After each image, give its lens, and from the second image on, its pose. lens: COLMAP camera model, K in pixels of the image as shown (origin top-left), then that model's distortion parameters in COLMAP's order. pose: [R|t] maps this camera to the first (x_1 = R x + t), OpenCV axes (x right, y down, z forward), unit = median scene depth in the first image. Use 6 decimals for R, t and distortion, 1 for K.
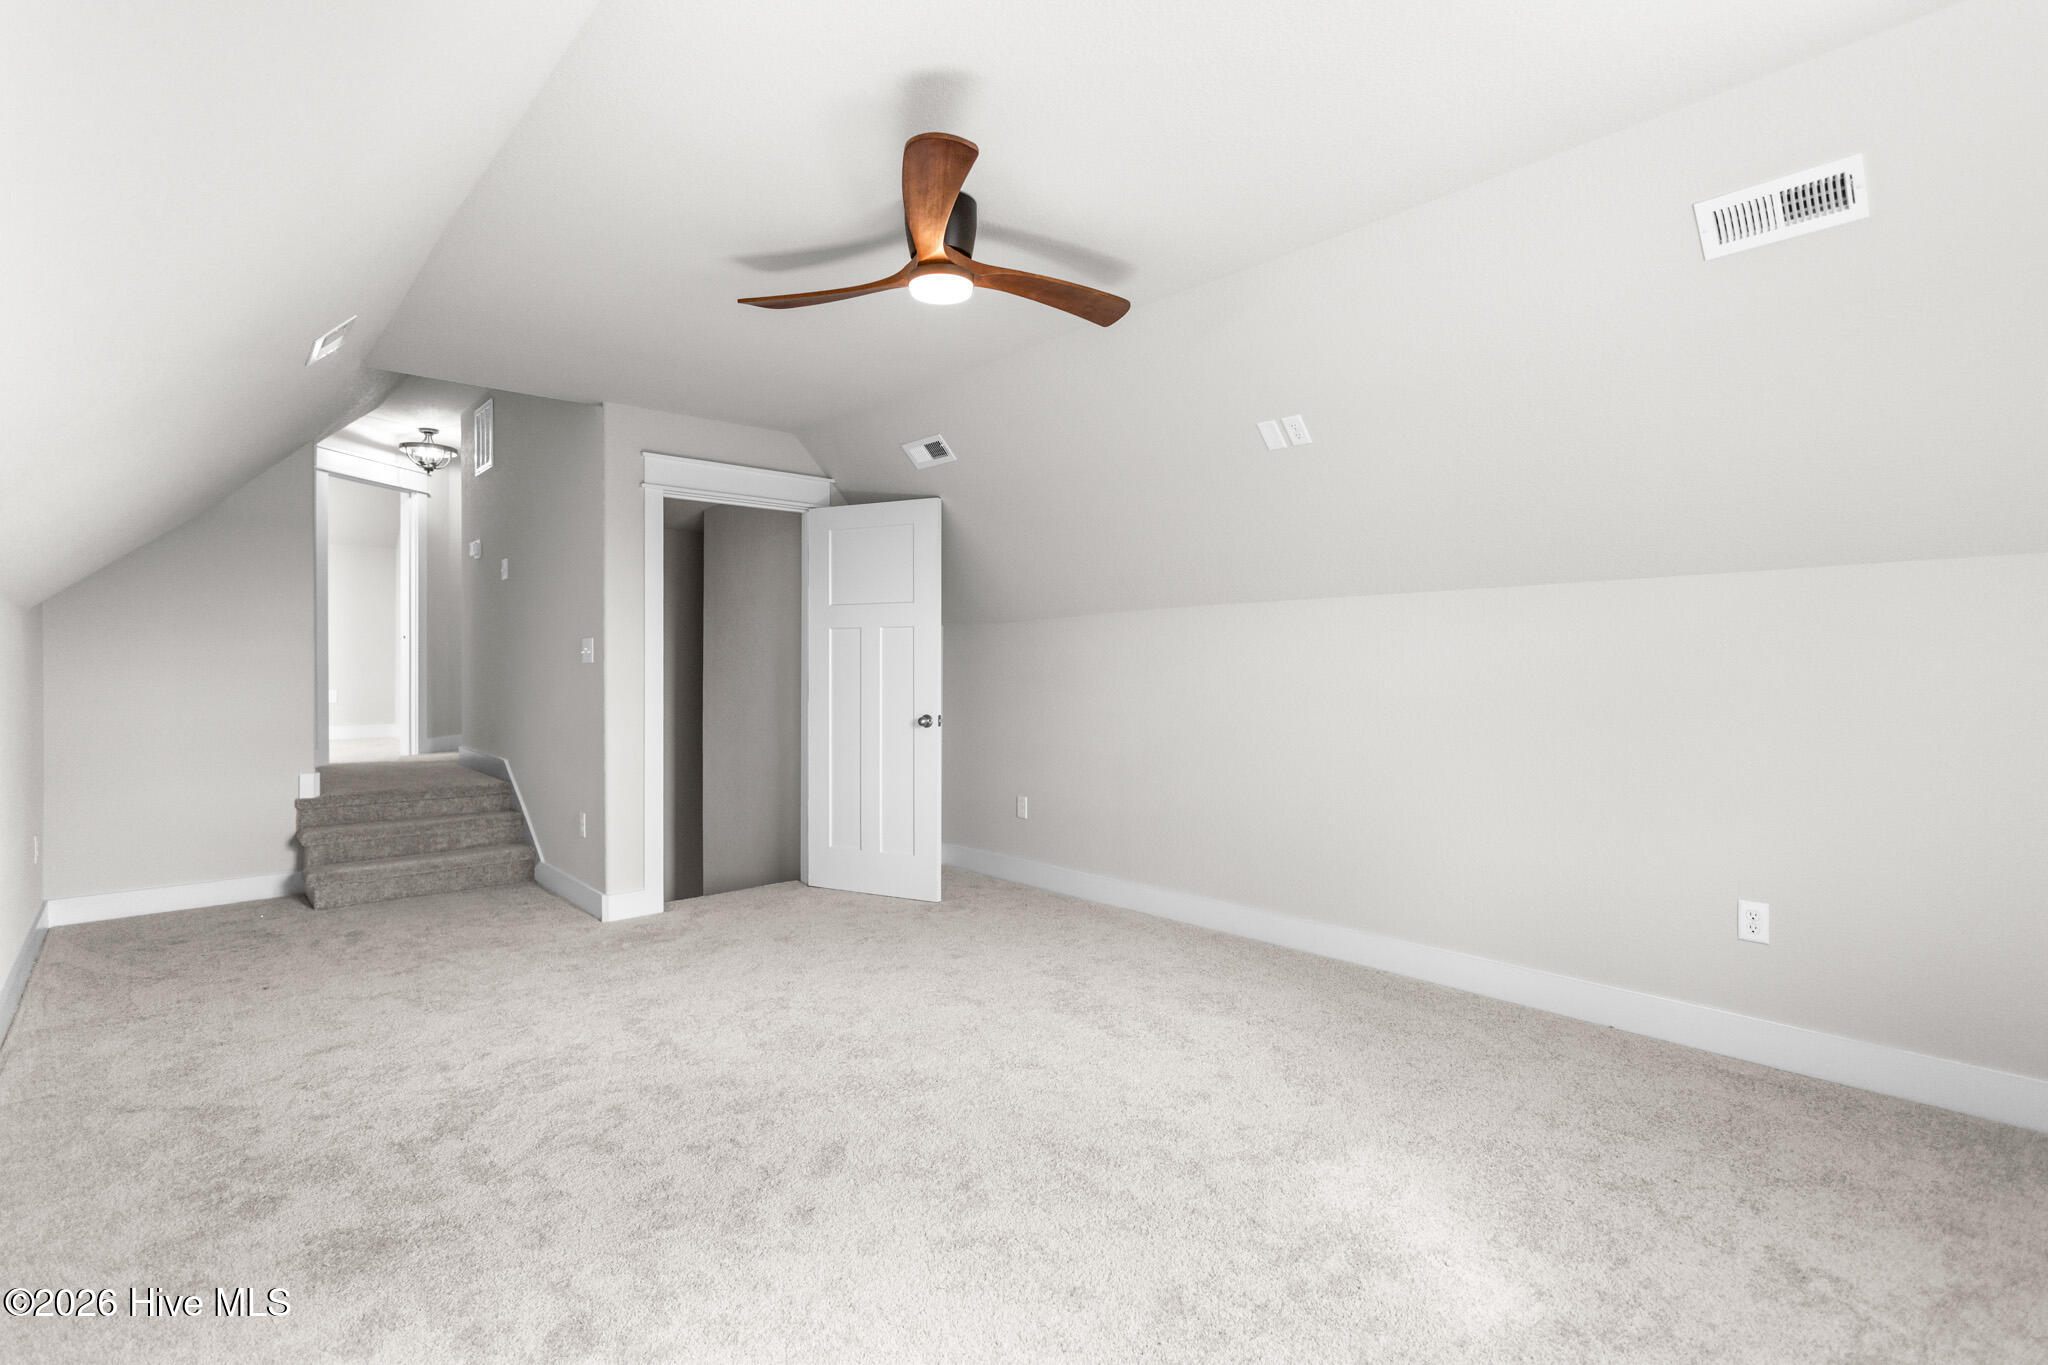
lens RADIAL K [[947.7, 0, 1024.8], [0, 947.7, 677.7], [0, 0, 1]] dist [-0.005869, 0.002550]
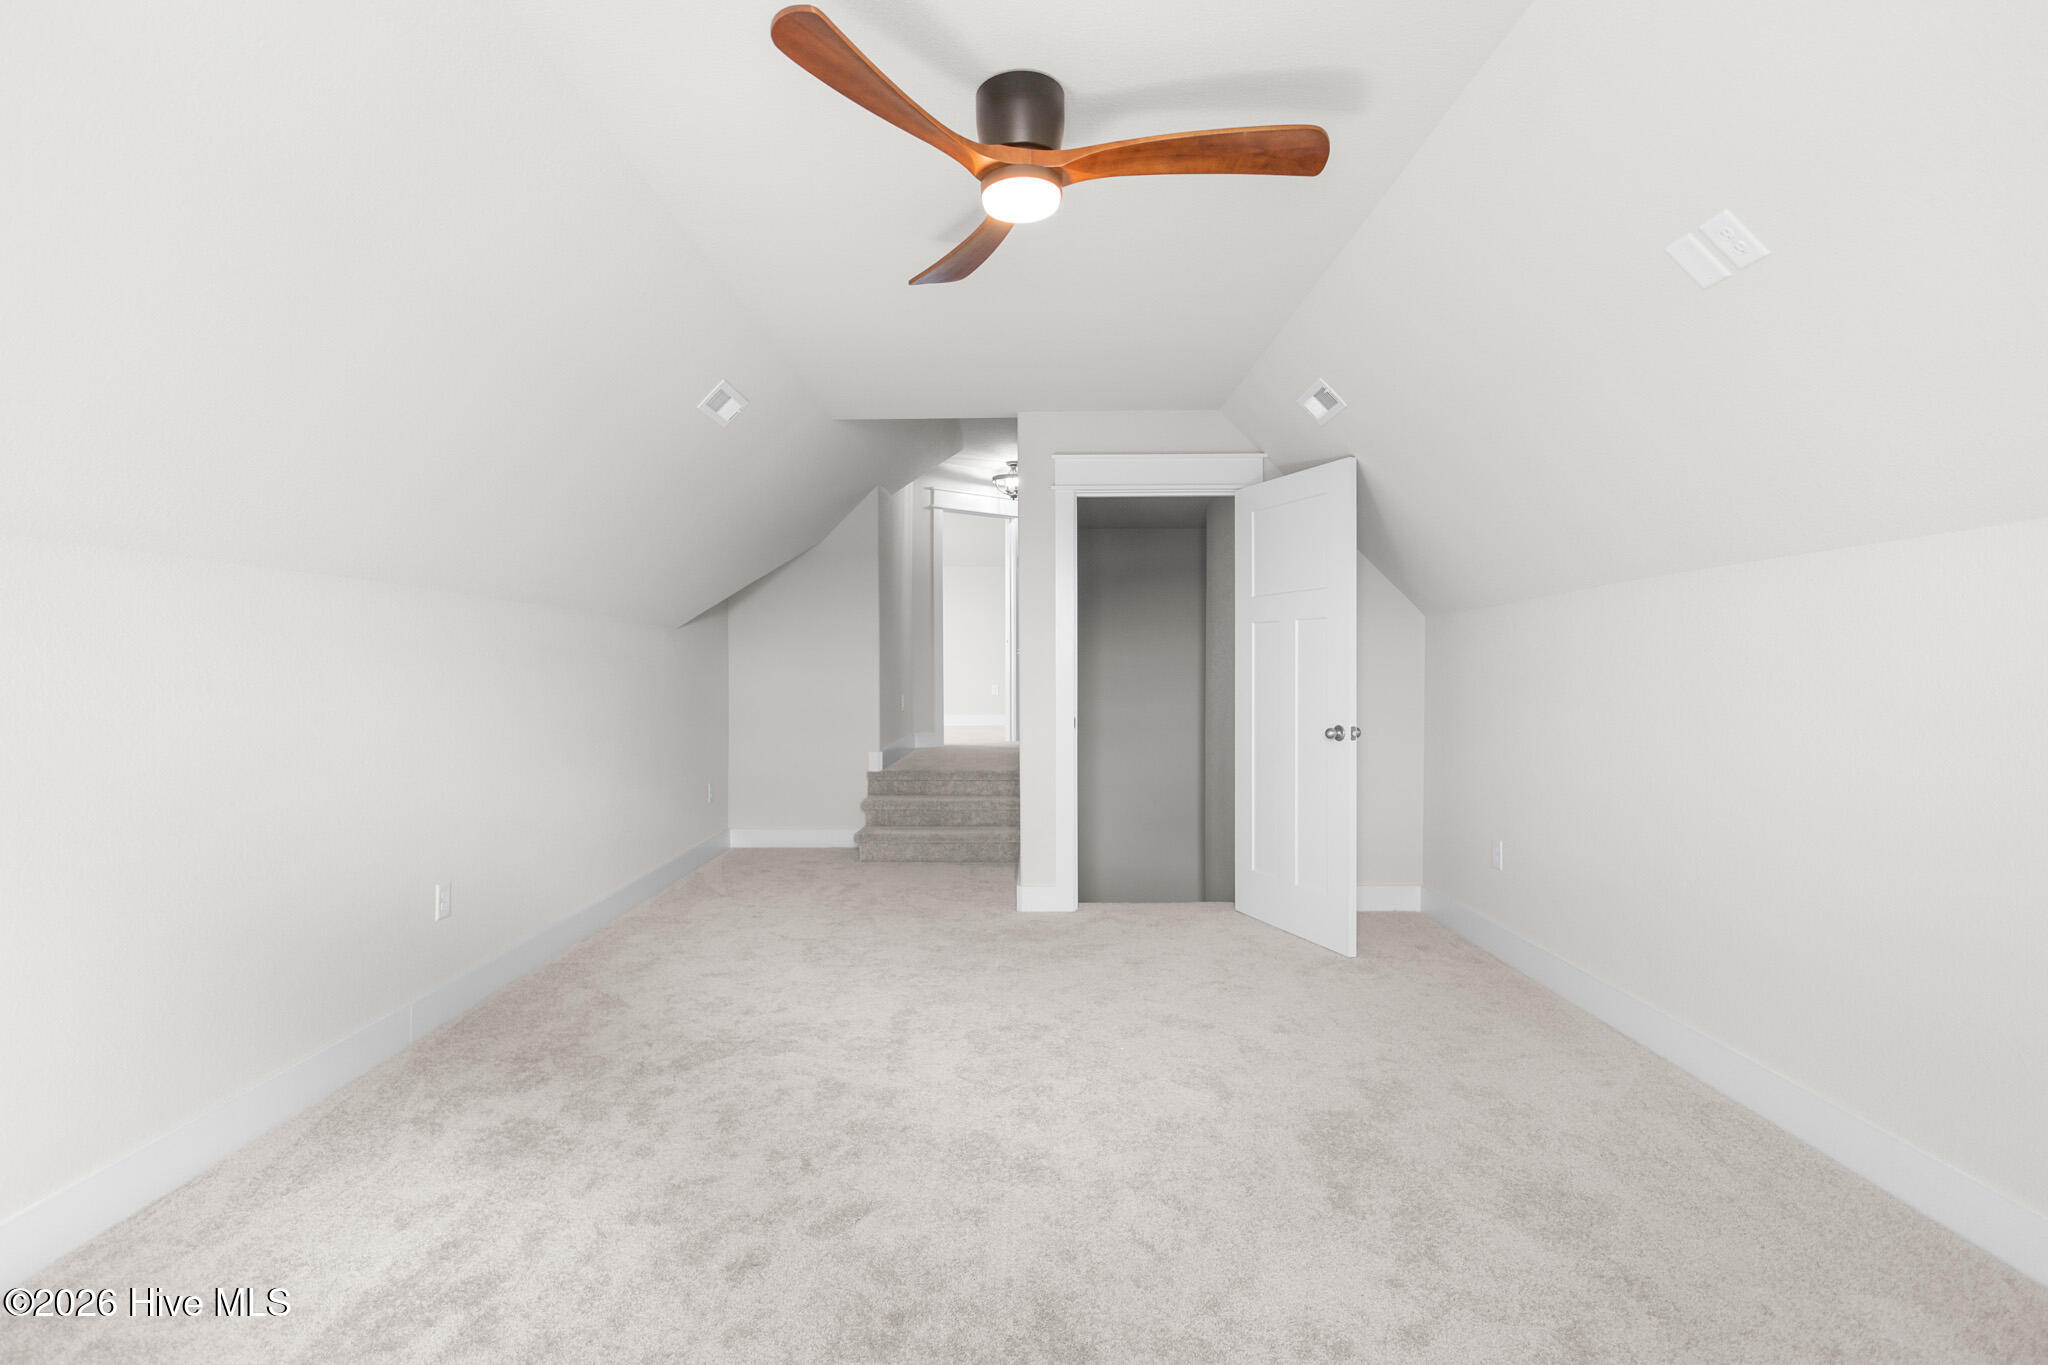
lens RADIAL K [[947.7, 0, 1022.8], [0, 947.7, 680.2], [0, 0, 1]] dist [-0.005869, 0.002550]
pose [[0.738573, 0.009332, -0.674109, 0.309302], [-0.006491, 0.999956, 0.006731, -0.004170], [0.674142, -0.000596, 0.738602, 0.272138]]
